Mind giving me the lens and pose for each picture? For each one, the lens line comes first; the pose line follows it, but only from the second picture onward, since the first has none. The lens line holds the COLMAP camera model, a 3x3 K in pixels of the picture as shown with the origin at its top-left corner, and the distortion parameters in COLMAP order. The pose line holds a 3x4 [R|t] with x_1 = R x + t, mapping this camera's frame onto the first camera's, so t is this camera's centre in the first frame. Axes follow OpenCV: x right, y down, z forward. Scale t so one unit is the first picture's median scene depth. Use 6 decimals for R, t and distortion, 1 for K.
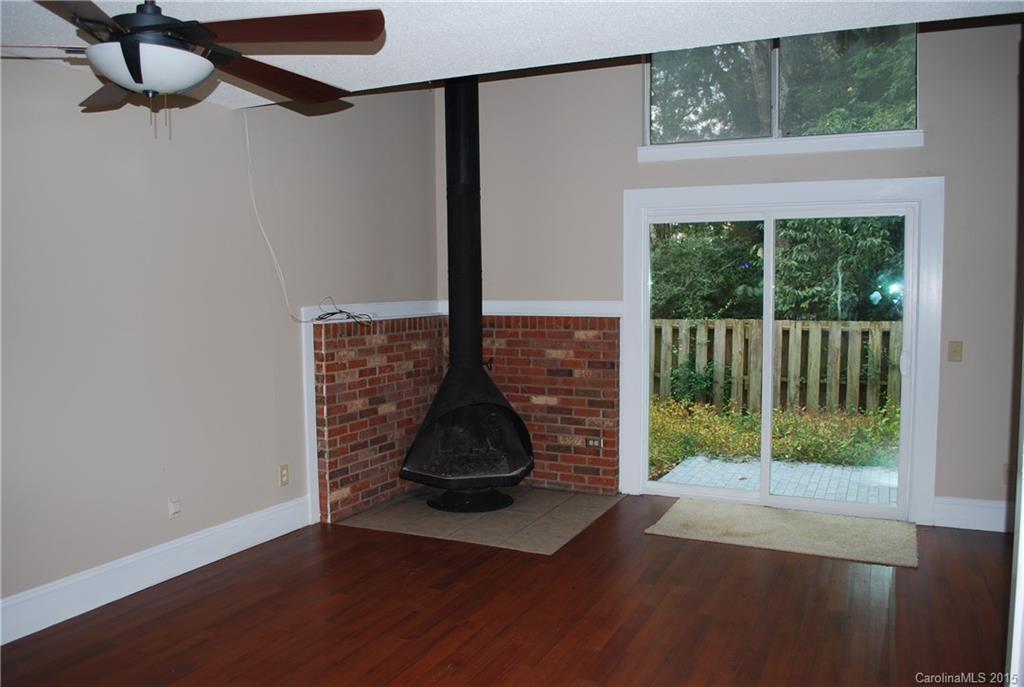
lens RADIAL K [[814.4, 0, 512.0], [0, 814.4, 343.5], [0, 0, 1]] dist [-0.077528, 0.001680]
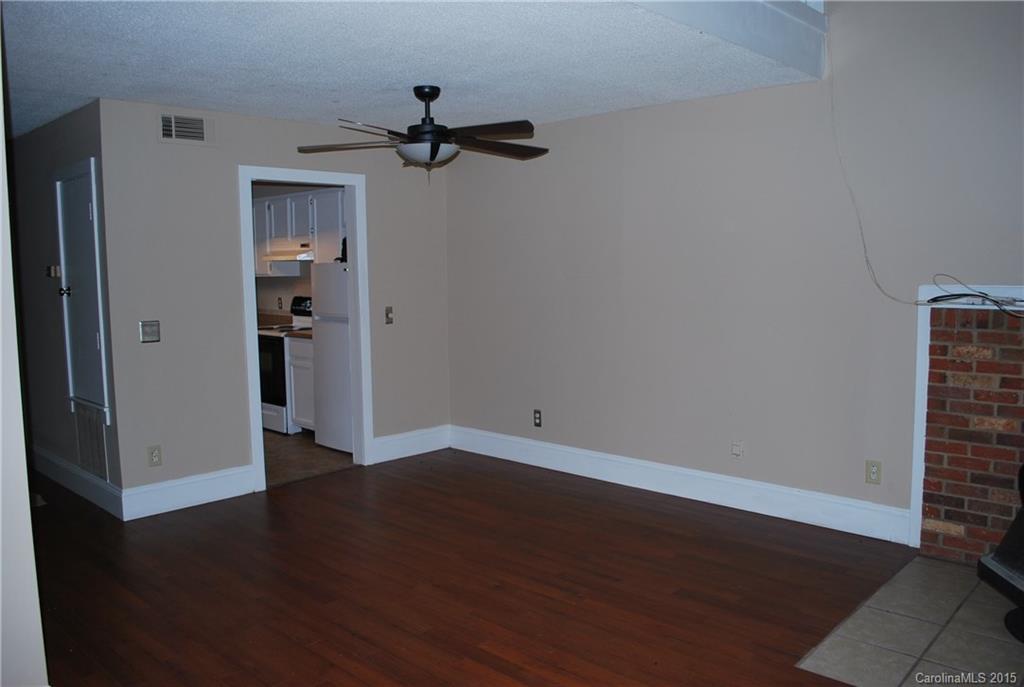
lens RADIAL K [[814.4, 0, 512.0], [0, 814.4, 343.5], [0, 0, 1]] dist [-0.077528, 0.001680]
pose [[-0.307072, 0.108774, -0.945450, 0.616941], [-0.045981, 0.990591, 0.128902, -0.068861], [0.950575, 0.083055, -0.299181, 0.815851]]
